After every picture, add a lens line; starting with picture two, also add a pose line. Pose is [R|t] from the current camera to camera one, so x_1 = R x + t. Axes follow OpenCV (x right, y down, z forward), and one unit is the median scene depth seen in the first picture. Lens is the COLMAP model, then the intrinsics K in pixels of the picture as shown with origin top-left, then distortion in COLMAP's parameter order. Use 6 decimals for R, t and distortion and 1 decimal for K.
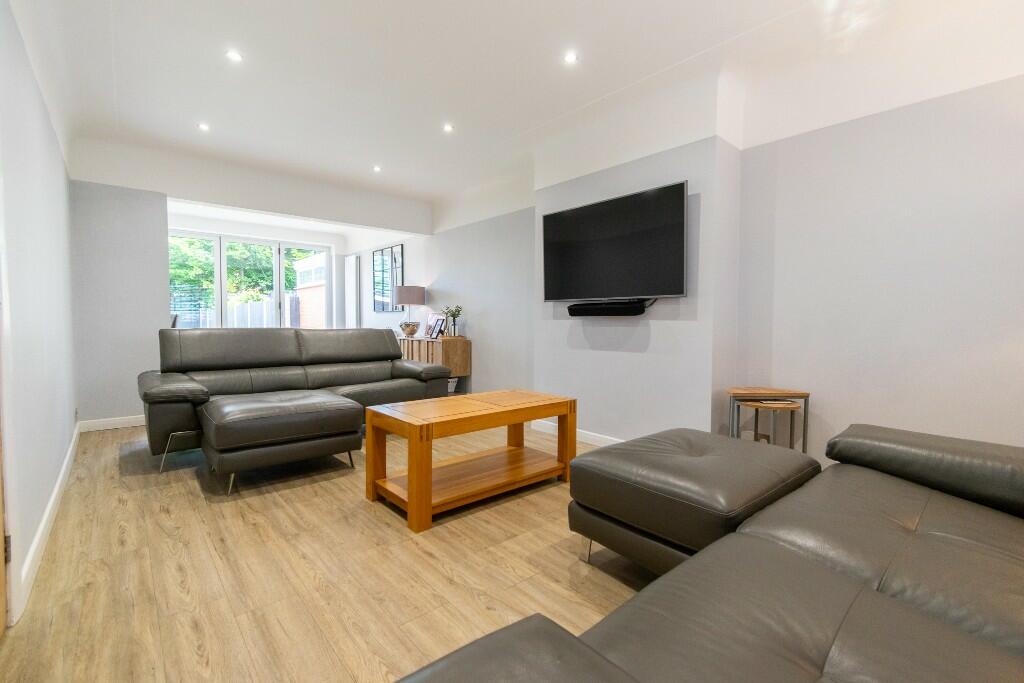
lens RADIAL K [[453.4, 0, 514.5], [0, 453.4, 342.7], [0, 0, 1]] dist [0.004152, -0.001632]
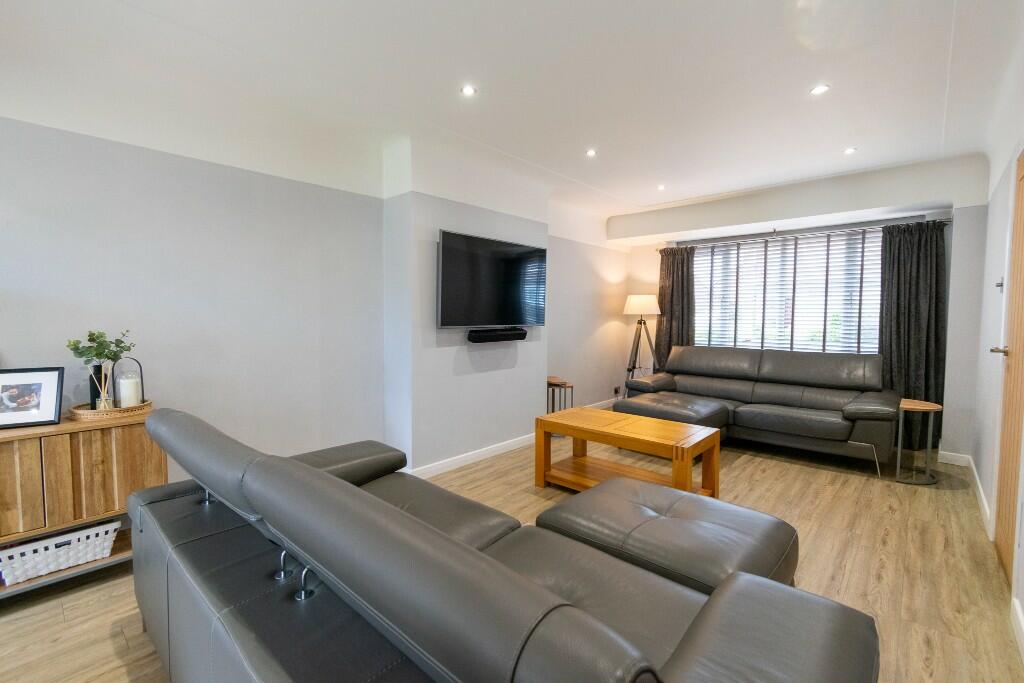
lens RADIAL K [[453.4, 0, 514.5], [0, 453.4, 336.6], [0, 0, 1]] dist [0.004152, -0.001632]
pose [[-0.120581, -0.053883, 0.991240, -1.702794], [0.044212, 0.997243, 0.059588, -0.247205], [-0.991718, 0.051010, -0.117866, 1.979350]]
